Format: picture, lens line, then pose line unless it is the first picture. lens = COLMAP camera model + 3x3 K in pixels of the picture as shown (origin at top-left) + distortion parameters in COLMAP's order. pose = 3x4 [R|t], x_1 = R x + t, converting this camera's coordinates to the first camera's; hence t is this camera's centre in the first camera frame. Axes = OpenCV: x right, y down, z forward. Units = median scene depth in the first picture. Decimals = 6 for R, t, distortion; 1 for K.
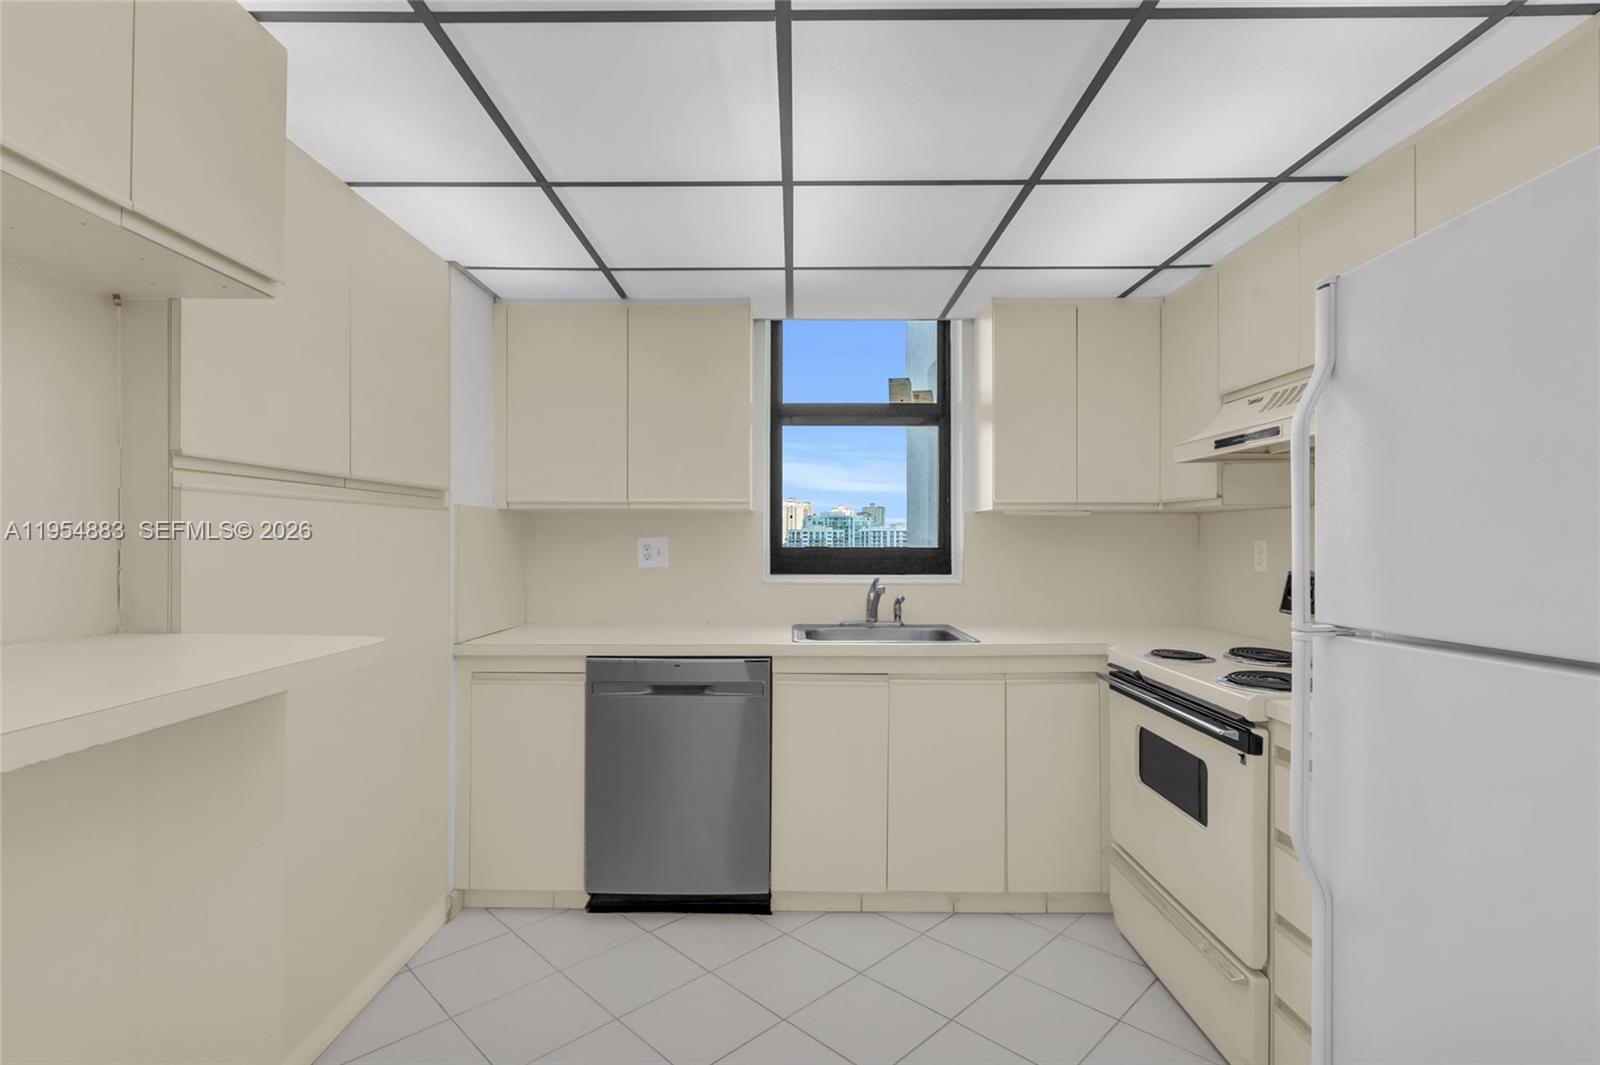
lens RADIAL K [[780.7, 0, 797.0], [0, 780.7, 539.4], [0, 0, 1]] dist [0.001928, 0.000087]
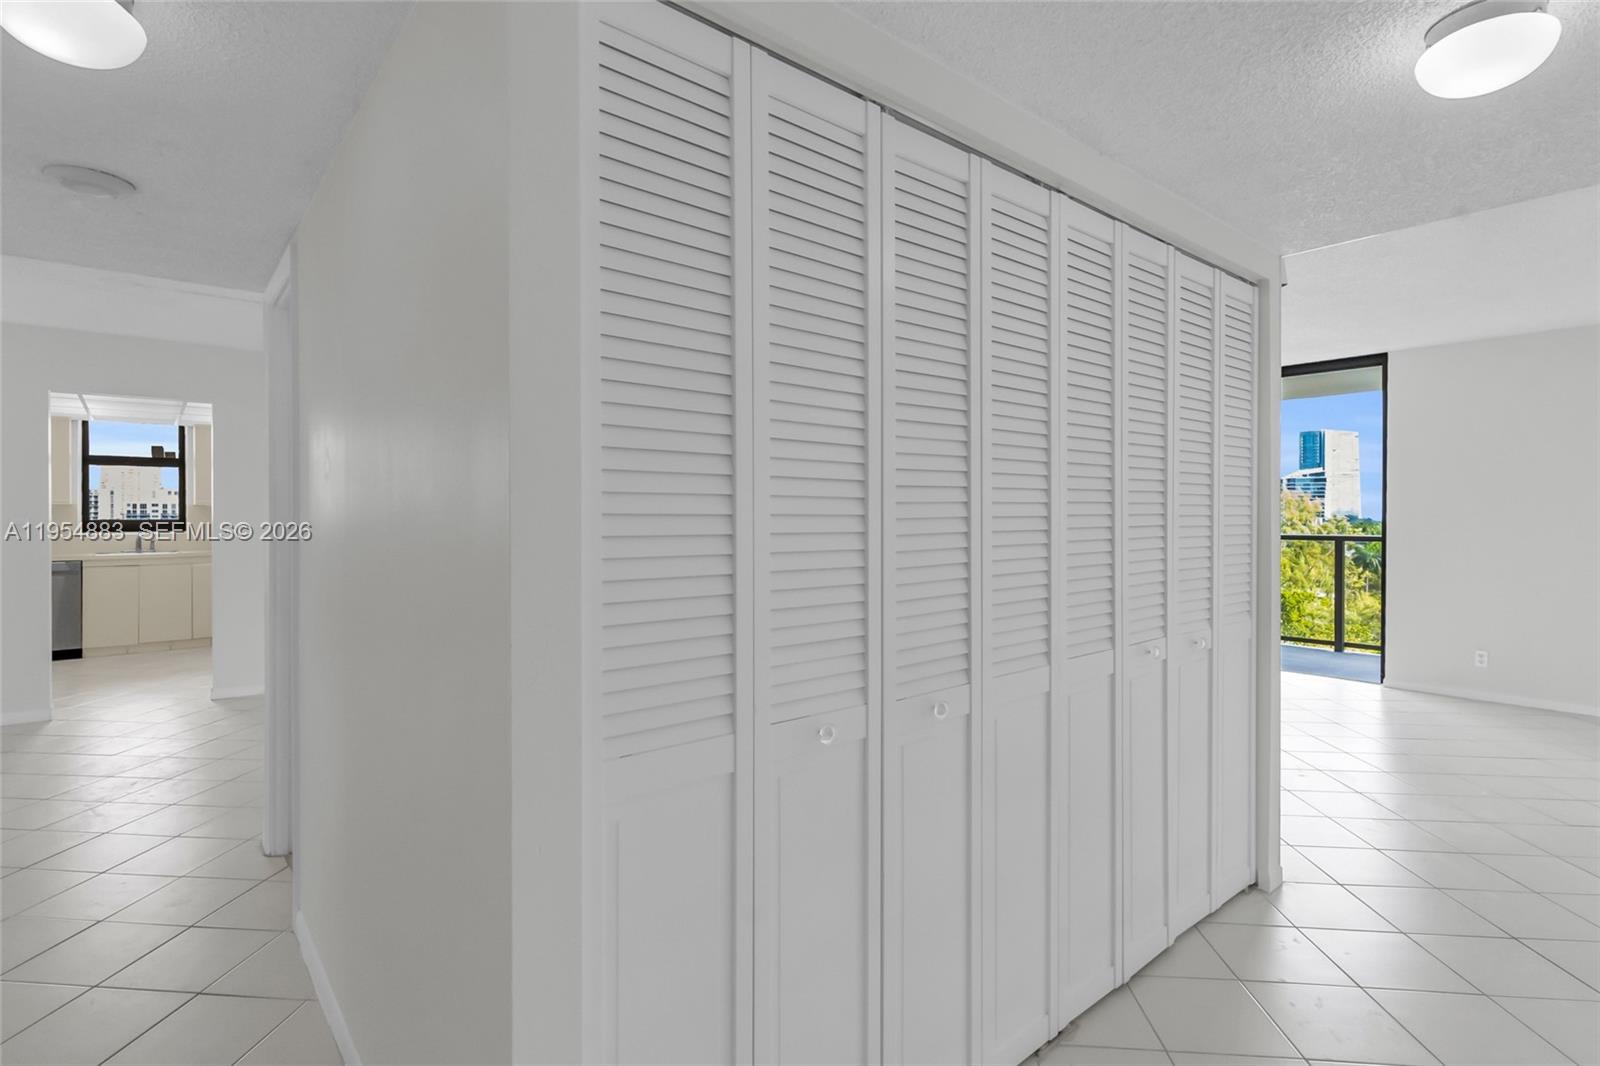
lens RADIAL K [[780.7, 0, 799.6], [0, 780.7, 526.1], [0, 0, 1]] dist [0.001928, 0.000087]
pose [[0.764820, -0.002049, 0.644241, 0.094319], [-0.006114, 0.999927, 0.010438, -0.006574], [-0.644216, -0.011923, 0.764751, -2.018741]]
